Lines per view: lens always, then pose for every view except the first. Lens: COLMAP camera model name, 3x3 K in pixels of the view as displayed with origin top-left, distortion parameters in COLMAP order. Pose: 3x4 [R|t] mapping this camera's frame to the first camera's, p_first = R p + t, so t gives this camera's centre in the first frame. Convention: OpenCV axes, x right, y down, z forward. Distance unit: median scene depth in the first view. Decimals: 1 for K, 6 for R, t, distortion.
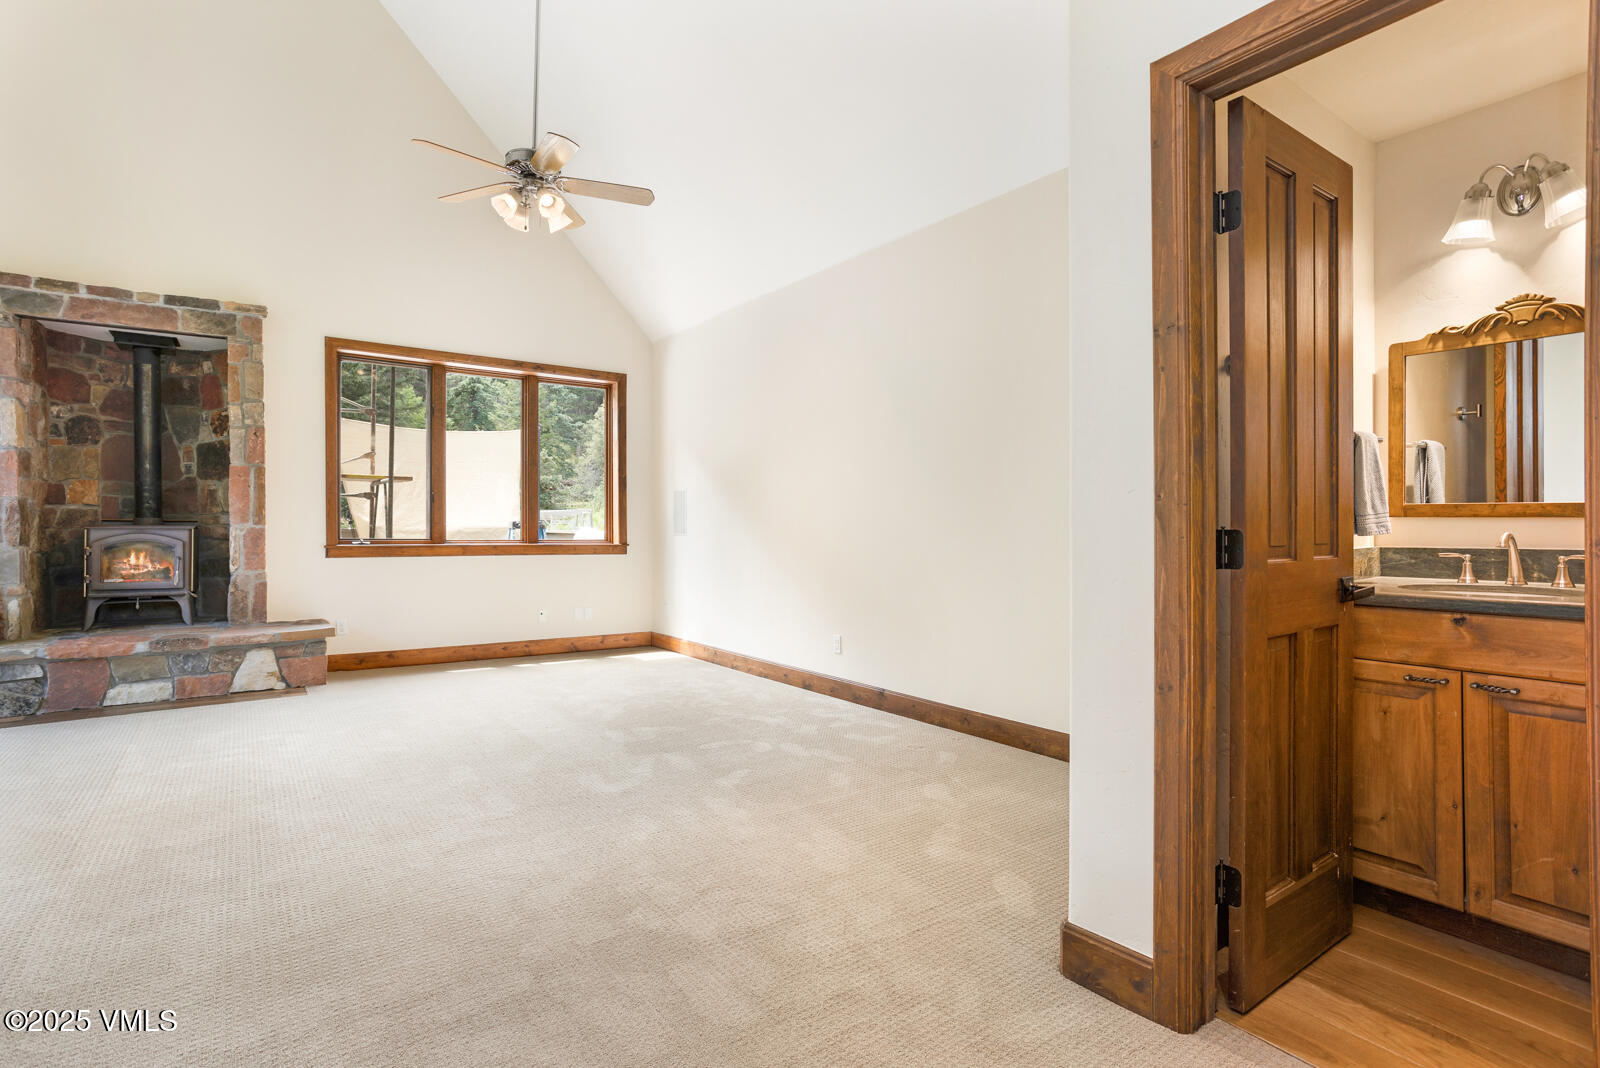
lens RADIAL K [[805.8, 0, 791.9], [0, 805.8, 530.6], [0, 0, 1]] dist [-0.052581, 0.039175]
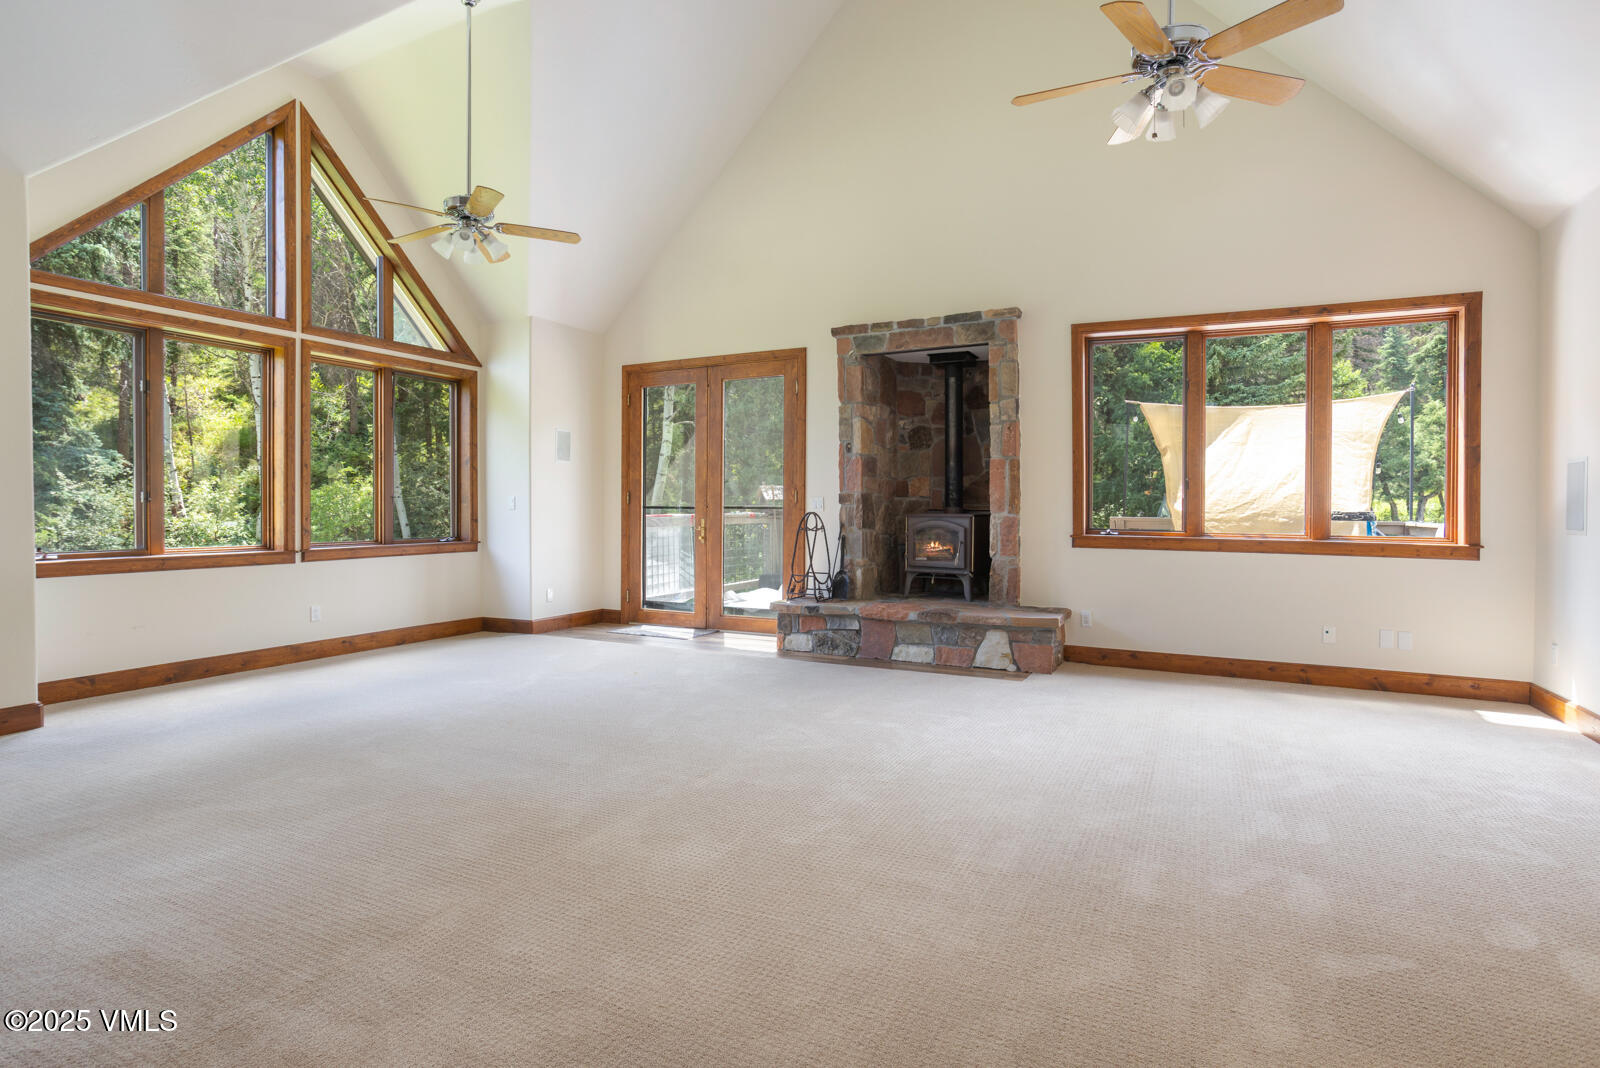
lens RADIAL K [[805.8, 0, 791.9], [0, 805.8, 530.6], [0, 0, 1]] dist [-0.052581, 0.039175]
pose [[0.472854, 0.023529, -0.880827, 0.139612], [-0.011652, 0.999723, 0.020449, -0.003514], [0.881064, 0.000594, 0.472997, 0.232323]]
